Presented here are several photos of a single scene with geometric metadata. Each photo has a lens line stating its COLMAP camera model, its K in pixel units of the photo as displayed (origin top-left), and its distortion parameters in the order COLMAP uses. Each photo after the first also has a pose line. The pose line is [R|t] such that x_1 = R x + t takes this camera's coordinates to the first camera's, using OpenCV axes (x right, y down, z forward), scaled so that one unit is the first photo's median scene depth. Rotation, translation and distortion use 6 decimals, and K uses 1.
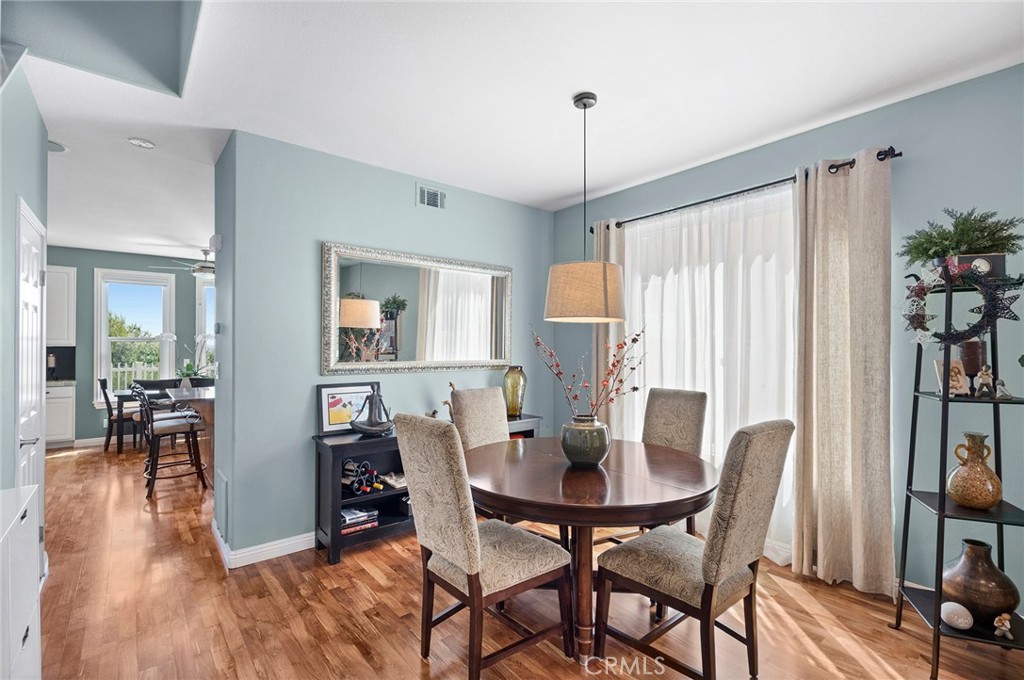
lens RADIAL K [[464.3, 0, 514.0], [0, 464.3, 347.4], [0, 0, 1]] dist [-0.000829, -0.000069]
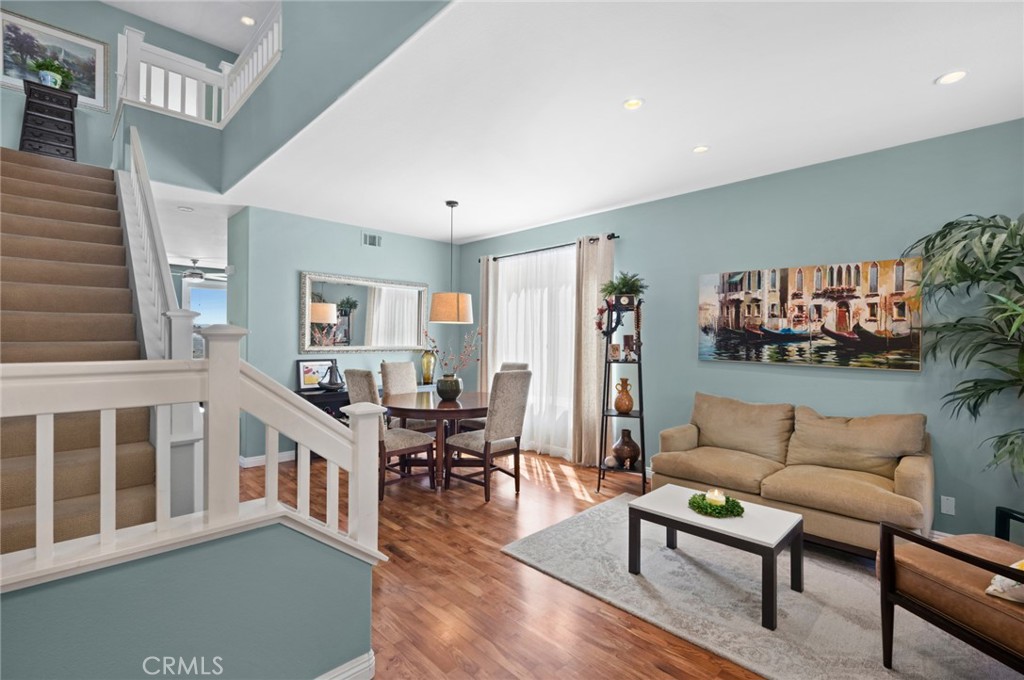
lens RADIAL K [[464.8, 0, 511.9], [0, 464.8, 341.8], [0, 0, 1]] dist [0.000660, -0.000225]
pose [[0.996601, 0.005015, 0.082229, 0.185942], [-0.005431, 0.999974, 0.004836, 0.005778], [-0.082203, -0.005267, 0.996602, -0.665420]]
